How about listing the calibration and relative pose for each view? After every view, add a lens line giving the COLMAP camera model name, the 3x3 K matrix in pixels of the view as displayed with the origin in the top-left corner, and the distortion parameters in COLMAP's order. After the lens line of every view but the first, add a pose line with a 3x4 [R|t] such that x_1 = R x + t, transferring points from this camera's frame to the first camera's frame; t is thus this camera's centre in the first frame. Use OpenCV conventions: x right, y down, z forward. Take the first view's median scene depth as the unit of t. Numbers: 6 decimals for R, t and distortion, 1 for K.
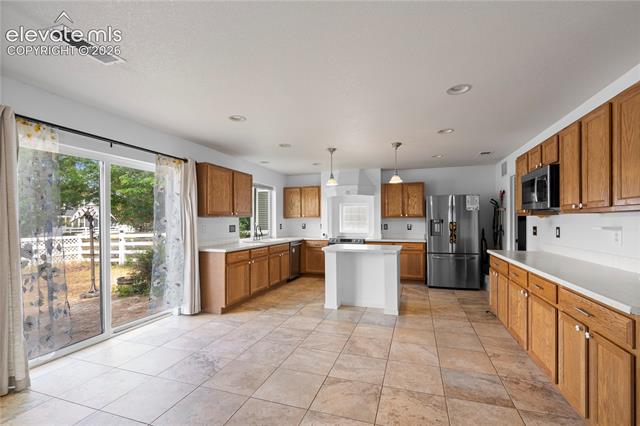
lens RADIAL K [[293.8, 0, 319.6], [0, 293.8, 224.5], [0, 0, 1]] dist [-0.009635, 0.000879]
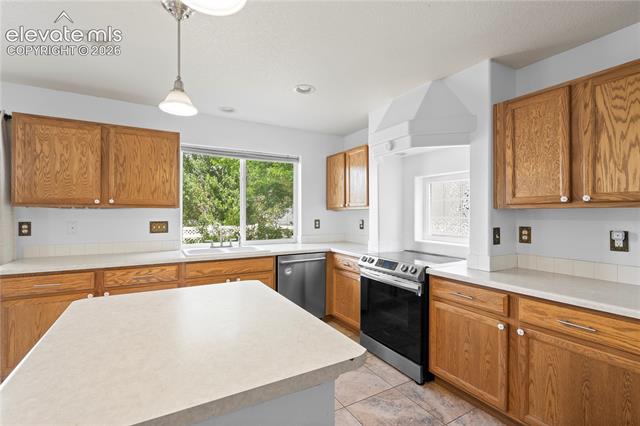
lens RADIAL K [[293.8, 0, 317.0], [0, 293.8, 213.6], [0, 0, 1]] dist [-0.009635, 0.000879]
pose [[0.751621, 0.006128, -0.659567, 0.279774], [-0.012682, 0.999906, -0.005162, -0.011857], [0.659473, 0.012245, 0.751628, 0.625319]]
